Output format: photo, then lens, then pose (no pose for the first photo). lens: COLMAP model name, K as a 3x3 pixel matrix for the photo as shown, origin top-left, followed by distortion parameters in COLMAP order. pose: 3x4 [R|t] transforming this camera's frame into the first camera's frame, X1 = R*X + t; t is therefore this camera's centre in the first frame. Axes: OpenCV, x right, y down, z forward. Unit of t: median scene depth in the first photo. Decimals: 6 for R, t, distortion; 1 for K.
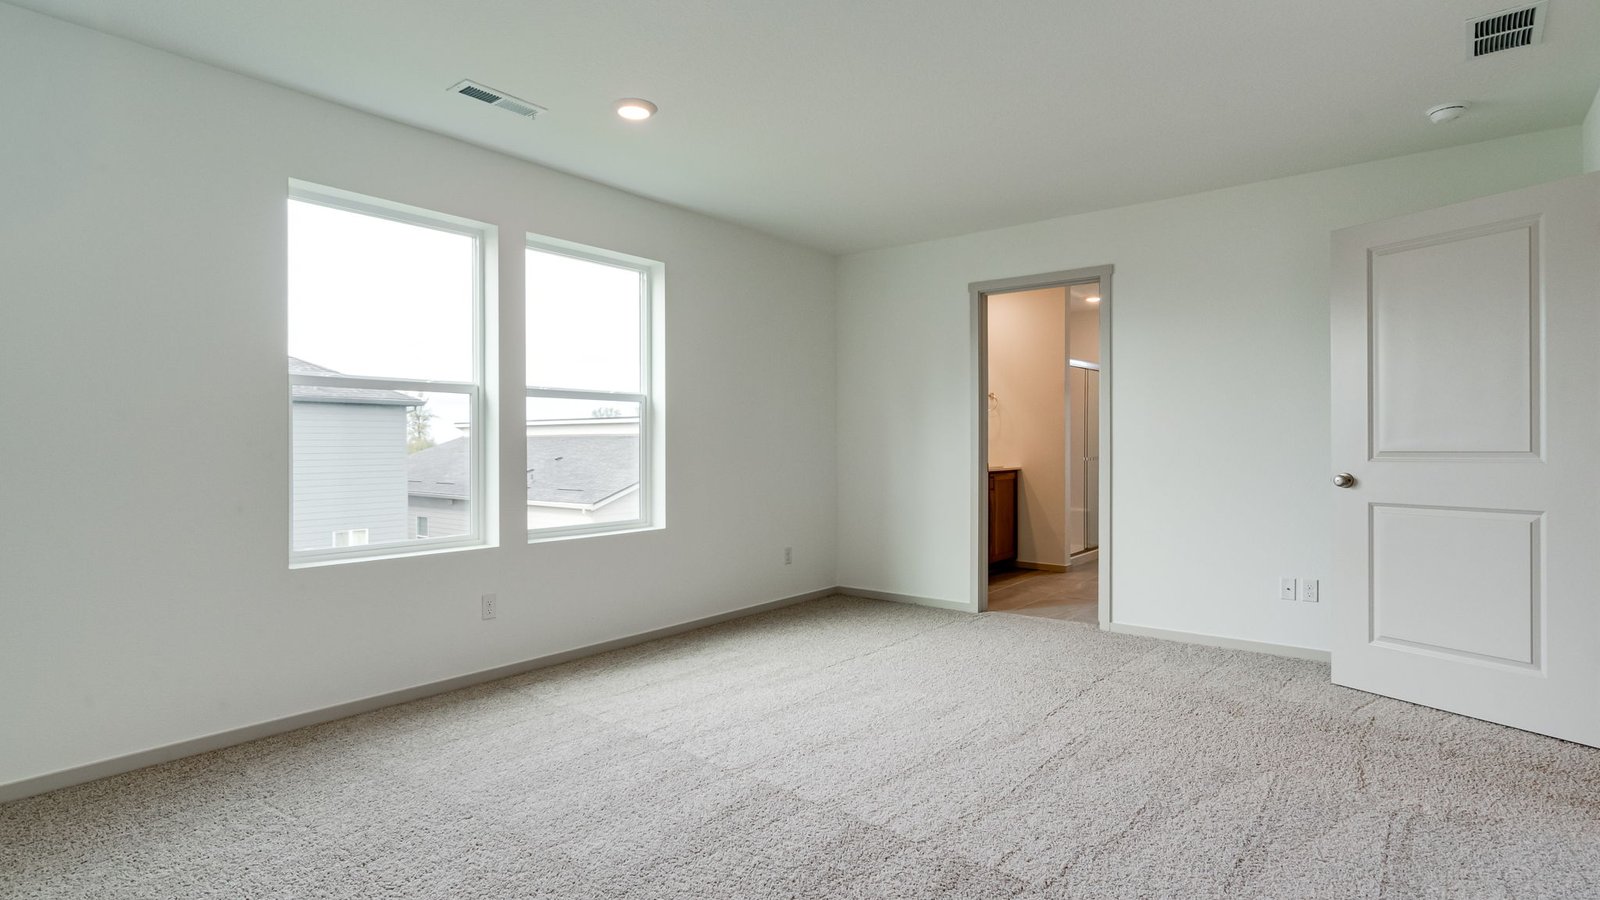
lens RADIAL K [[811.6, 0, 797.4], [0, 811.6, 444.4], [0, 0, 1]] dist [-0.003502, 0.002121]
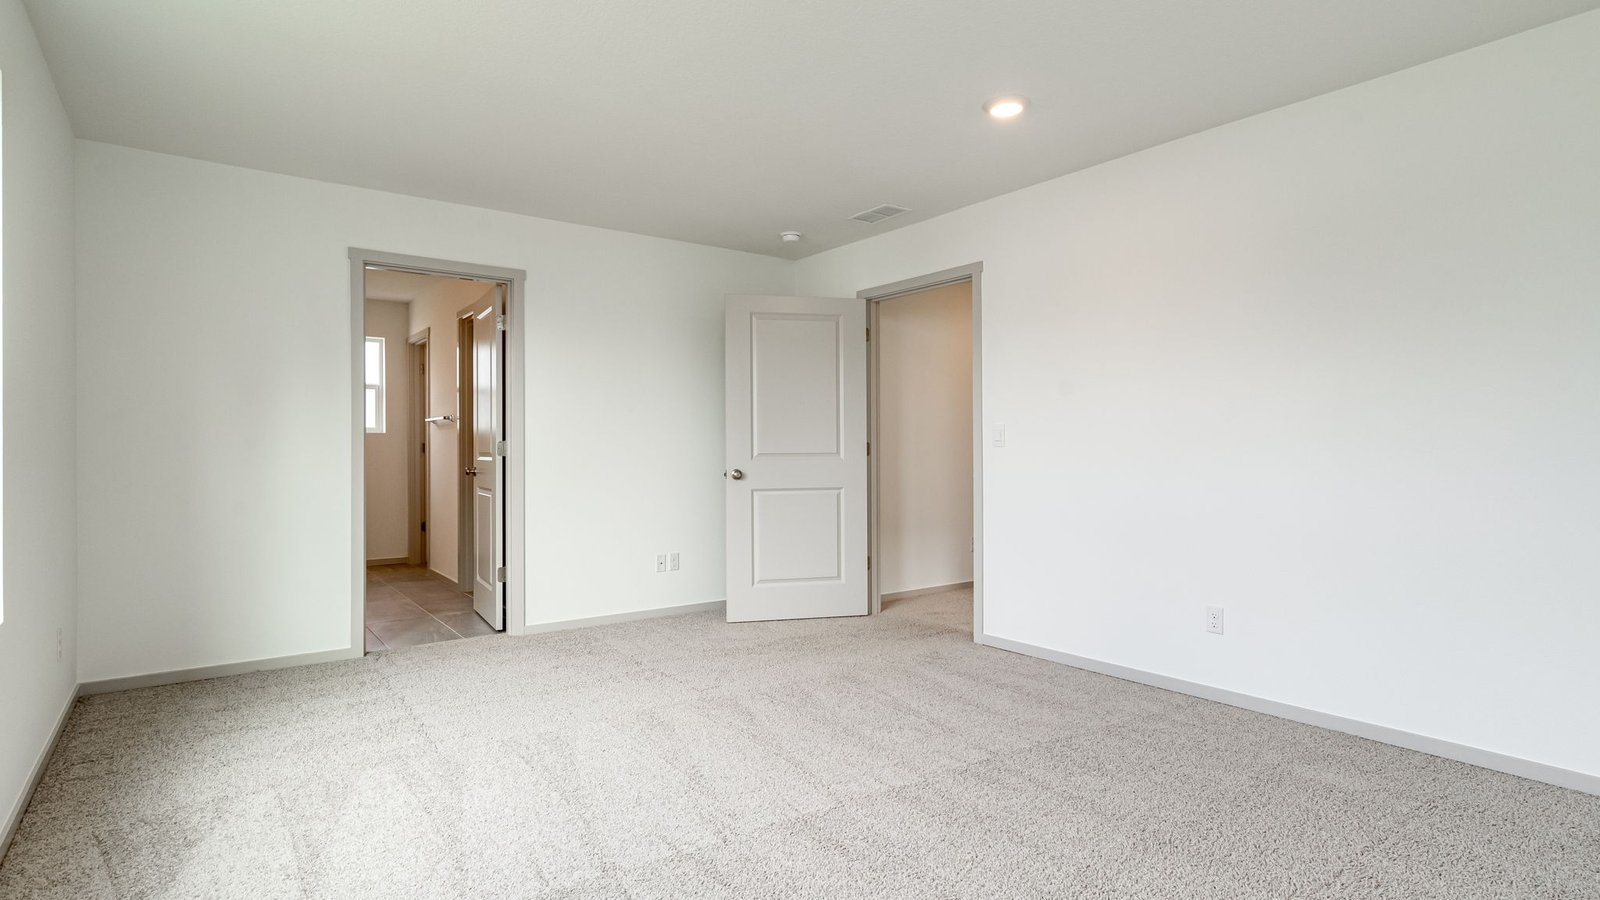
lens RADIAL K [[811.6, 0, 797.7], [0, 811.6, 444.5], [0, 0, 1]] dist [-0.003502, 0.002121]
pose [[0.255260, 0.007854, 0.966841, -0.709667], [0.001579, 0.999962, -0.008540, 0.005010], [-0.966871, 0.003706, 0.255238, 0.589499]]
